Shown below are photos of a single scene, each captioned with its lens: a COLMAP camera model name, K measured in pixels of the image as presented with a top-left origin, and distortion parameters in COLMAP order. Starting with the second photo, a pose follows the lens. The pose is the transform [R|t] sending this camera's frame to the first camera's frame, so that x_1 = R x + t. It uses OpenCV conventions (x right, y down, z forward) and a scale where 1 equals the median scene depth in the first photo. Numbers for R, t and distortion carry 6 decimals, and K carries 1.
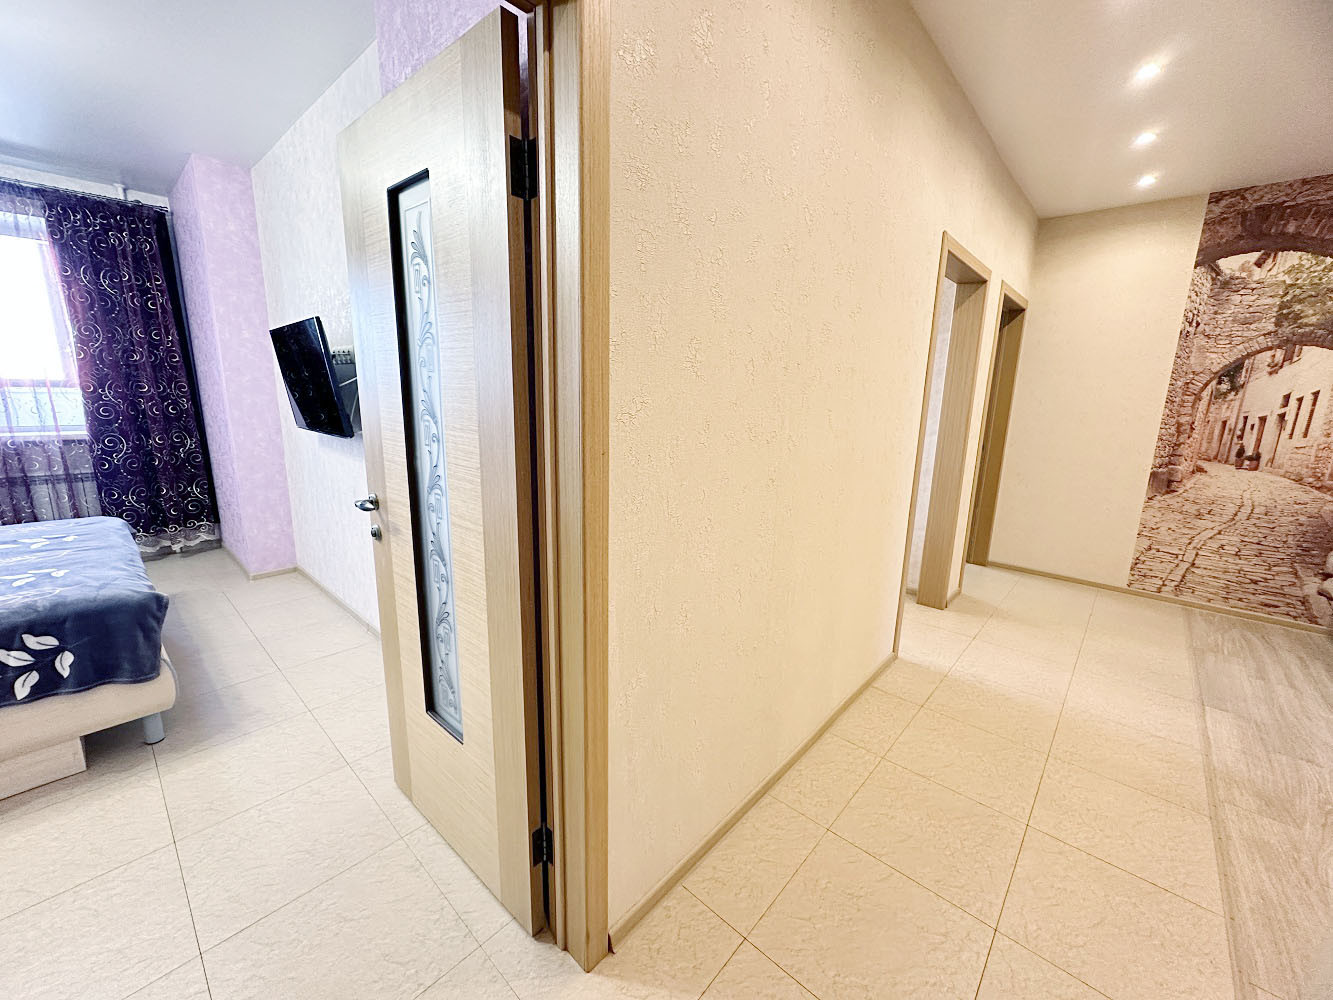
lens RADIAL K [[530.1, 0, 667.8], [0, 530.1, 500.3], [0, 0, 1]] dist [-0.001698, 0.000546]
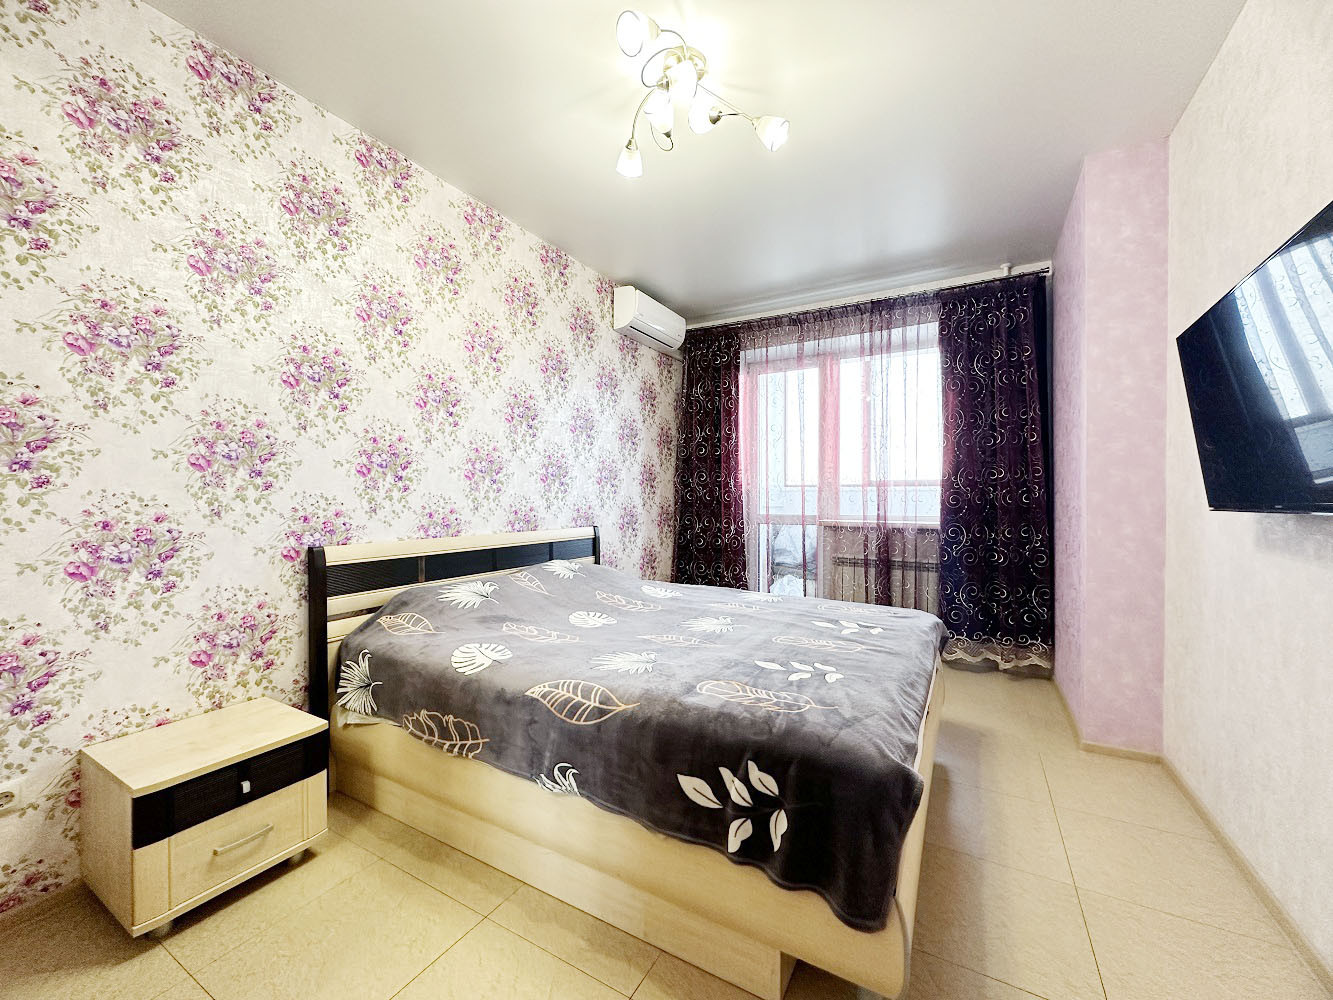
lens RADIAL K [[530.1, 0, 667.8], [0, 530.1, 500.3], [0, 0, 1]] dist [-0.001698, 0.000546]
pose [[0.214331, -0.019944, -0.976557, -0.263719], [-0.194345, 0.978931, -0.062646, -0.009571], [0.957231, 0.203216, 0.205940, 0.328951]]
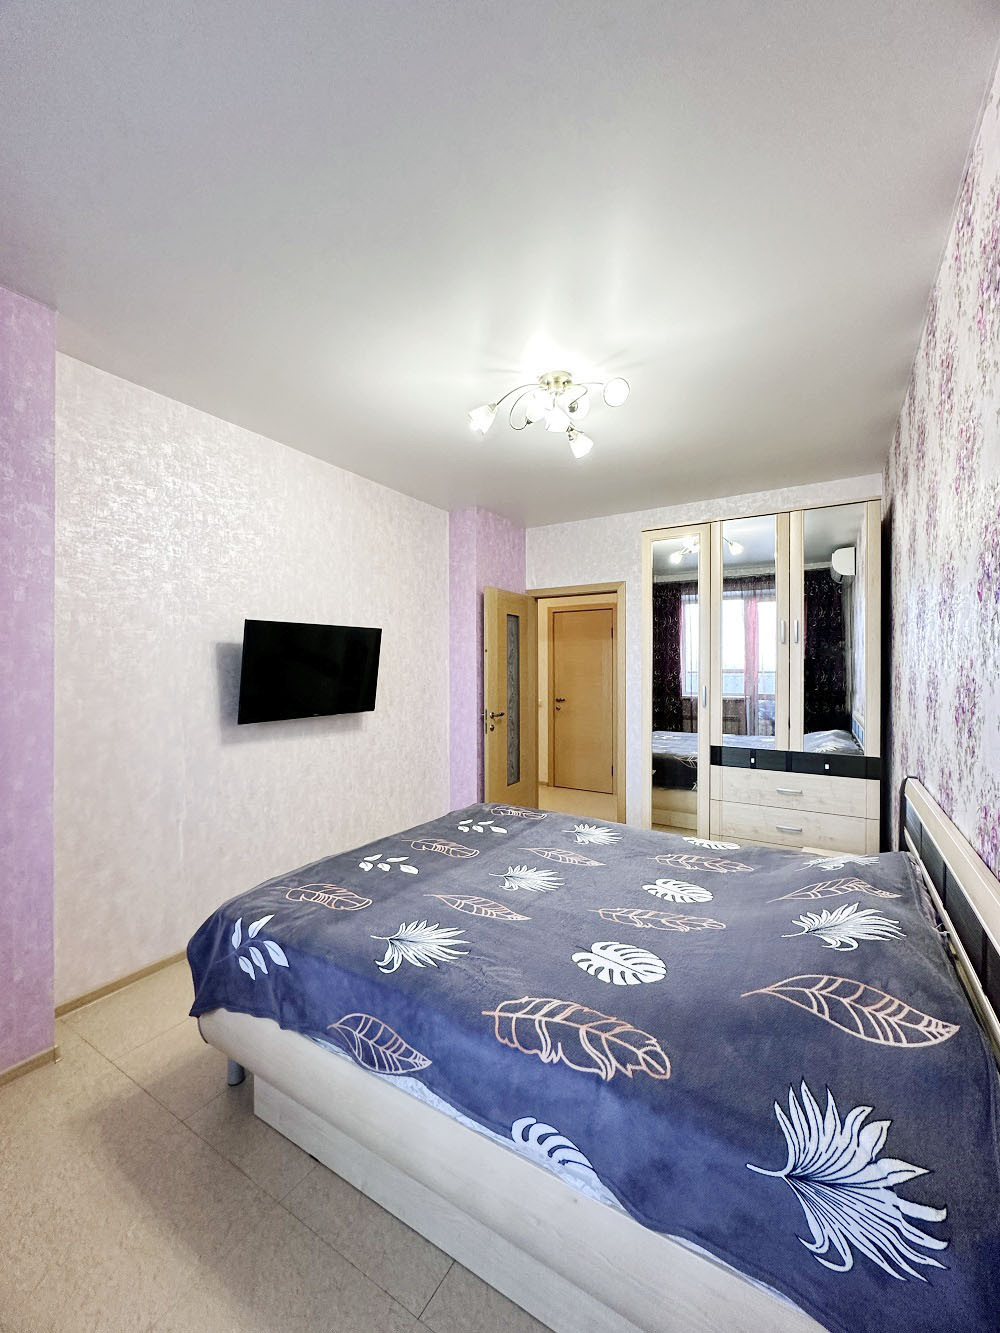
lens RADIAL K [[530.1, 0, 499.2], [0, 530.1, 668.0], [0, 0, 1]] dist [-0.001698, 0.000546]
pose [[-0.181800, -0.028072, 0.982935, -1.415680], [0.197172, 0.978251, 0.064407, -0.174512], [-0.963365, 0.205517, -0.172311, 0.622876]]
